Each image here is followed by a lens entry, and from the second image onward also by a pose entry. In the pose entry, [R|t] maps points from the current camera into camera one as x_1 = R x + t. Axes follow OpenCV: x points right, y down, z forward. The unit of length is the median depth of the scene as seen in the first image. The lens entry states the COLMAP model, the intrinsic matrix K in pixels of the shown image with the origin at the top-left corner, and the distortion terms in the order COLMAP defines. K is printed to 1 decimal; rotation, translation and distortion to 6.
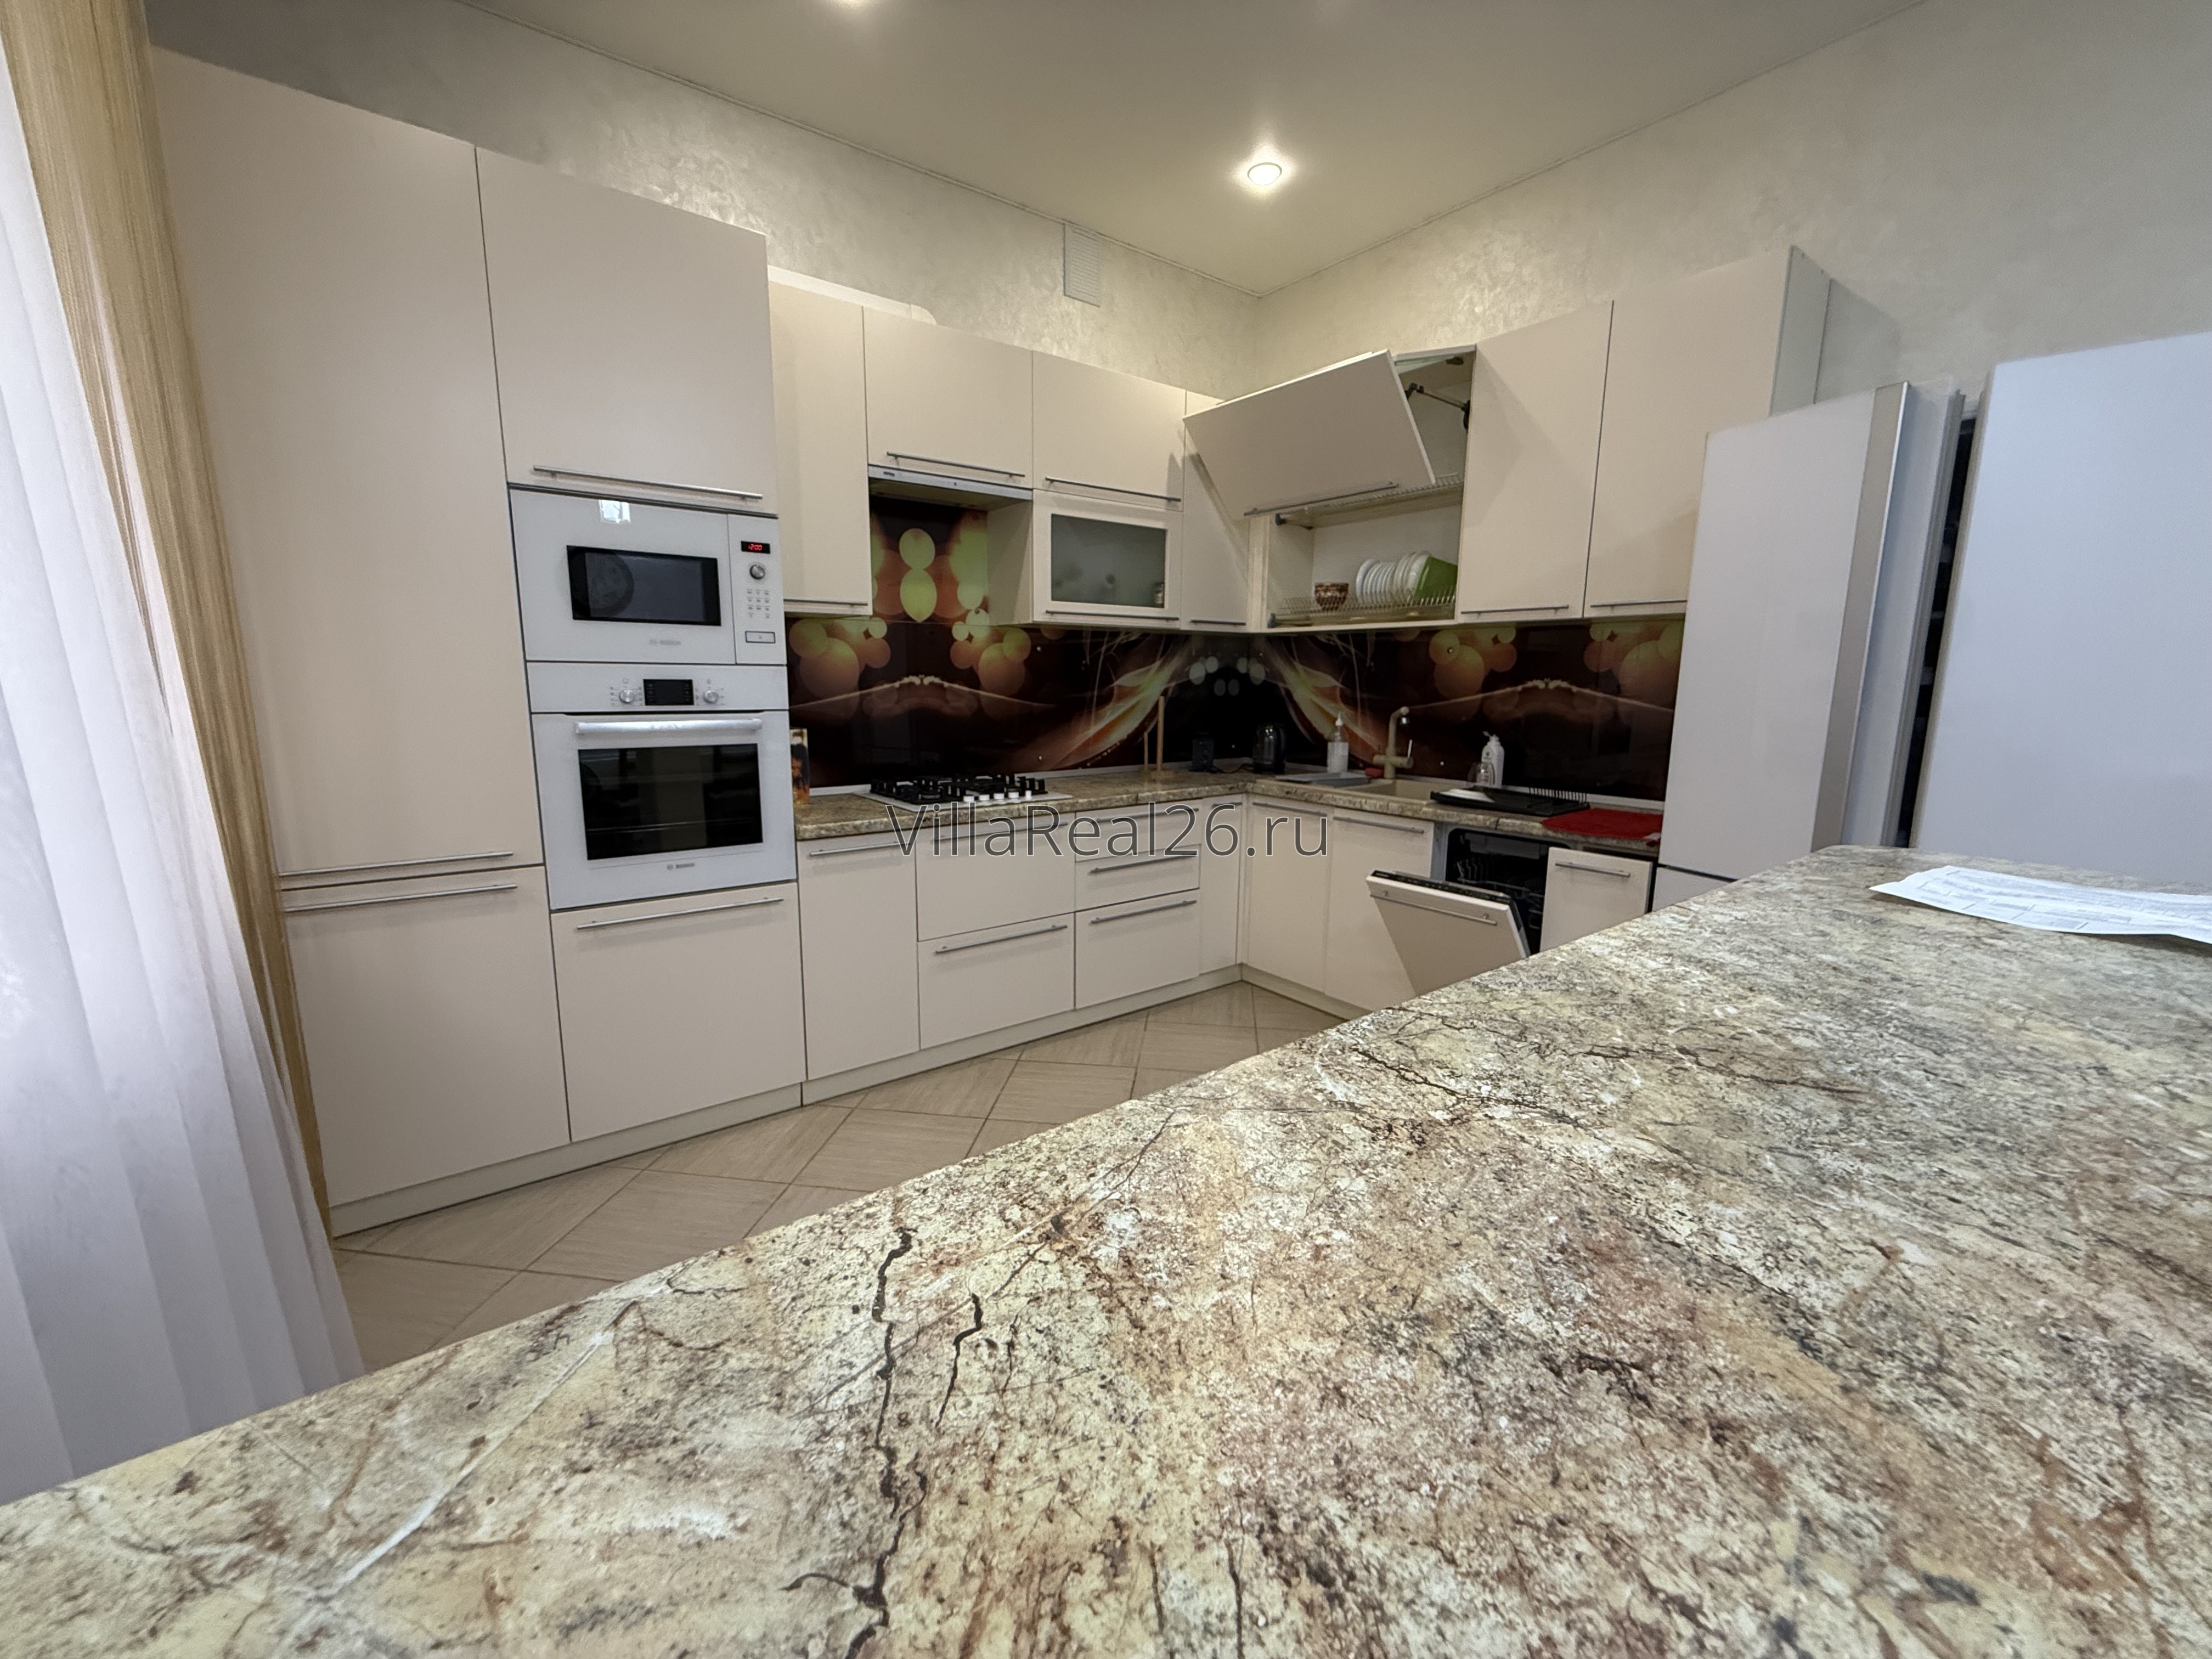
lens RADIAL K [[883.1, 0, 1098.2], [0, 883.1, 827.4], [0, 0, 1]] dist [-0.000945, 0.000413]
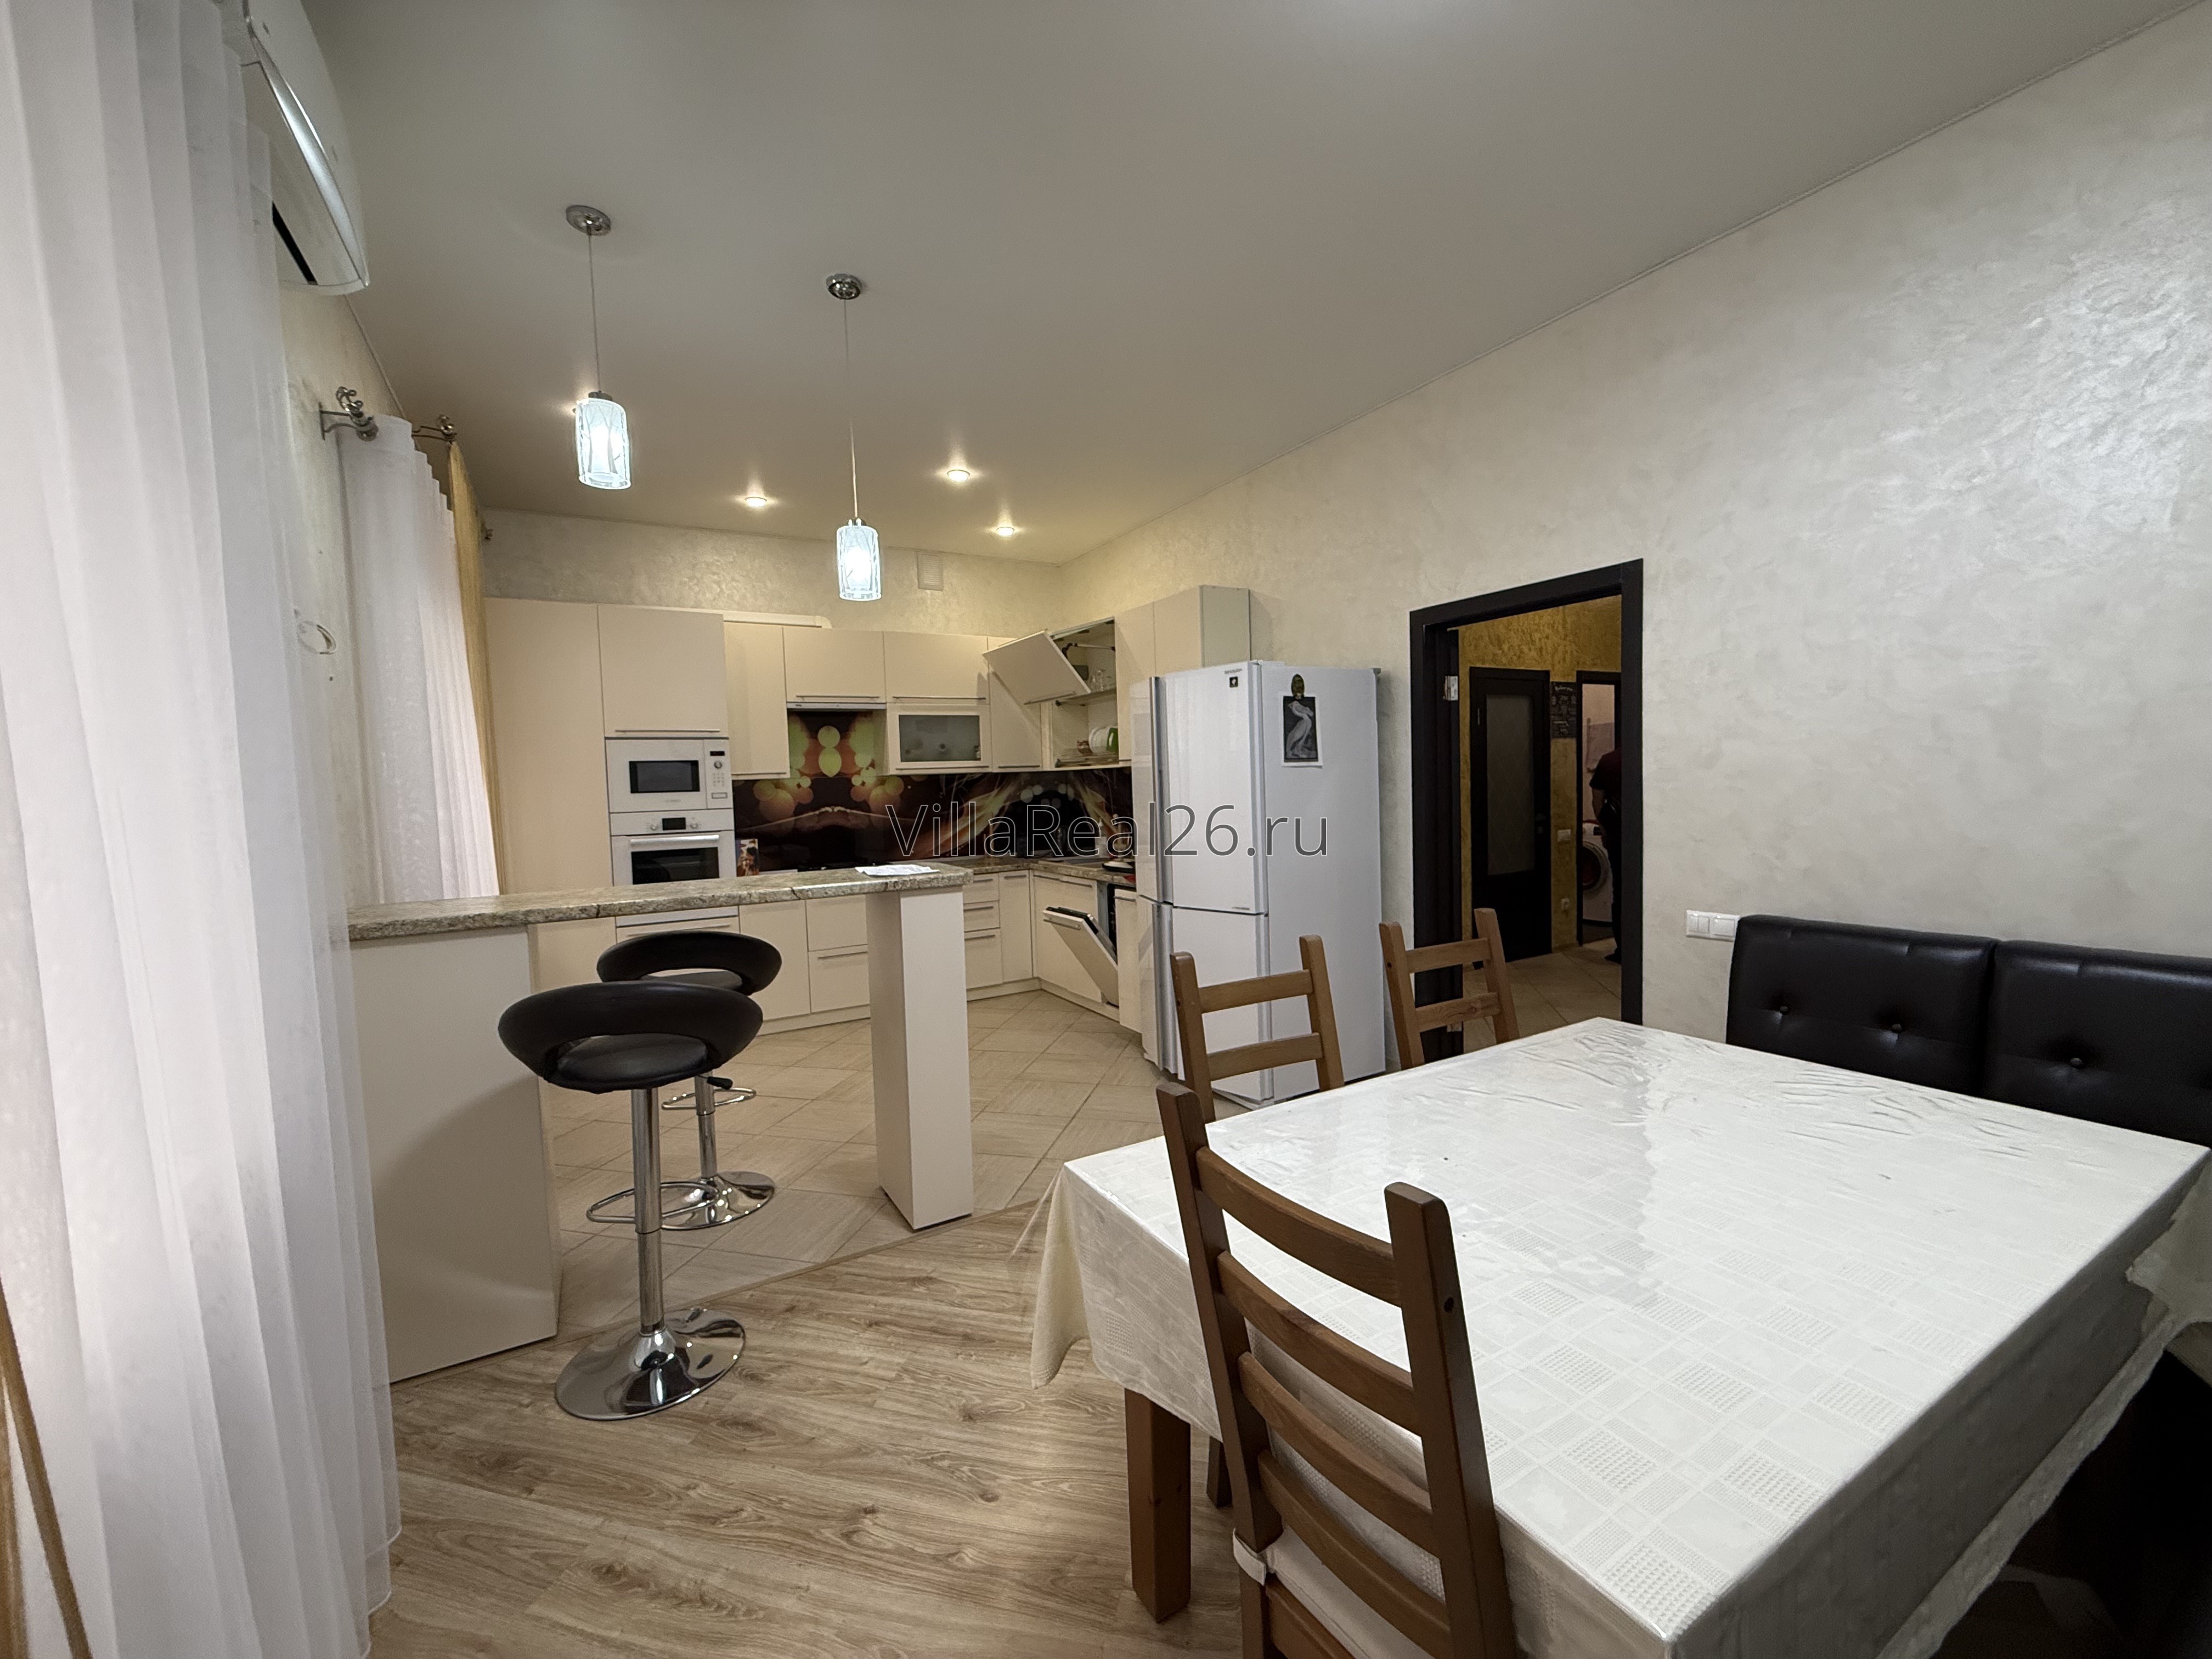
lens RADIAL K [[877.4, 0, 1102.4], [0, 877.4, 826.9], [0, 0, 1]] dist [0.001083, 0.000046]
pose [[0.992738, -0.031891, -0.115993, 0.564802], [0.018489, 0.993213, -0.114833, 0.083489], [0.118867, 0.111854, 0.986590, -0.693379]]
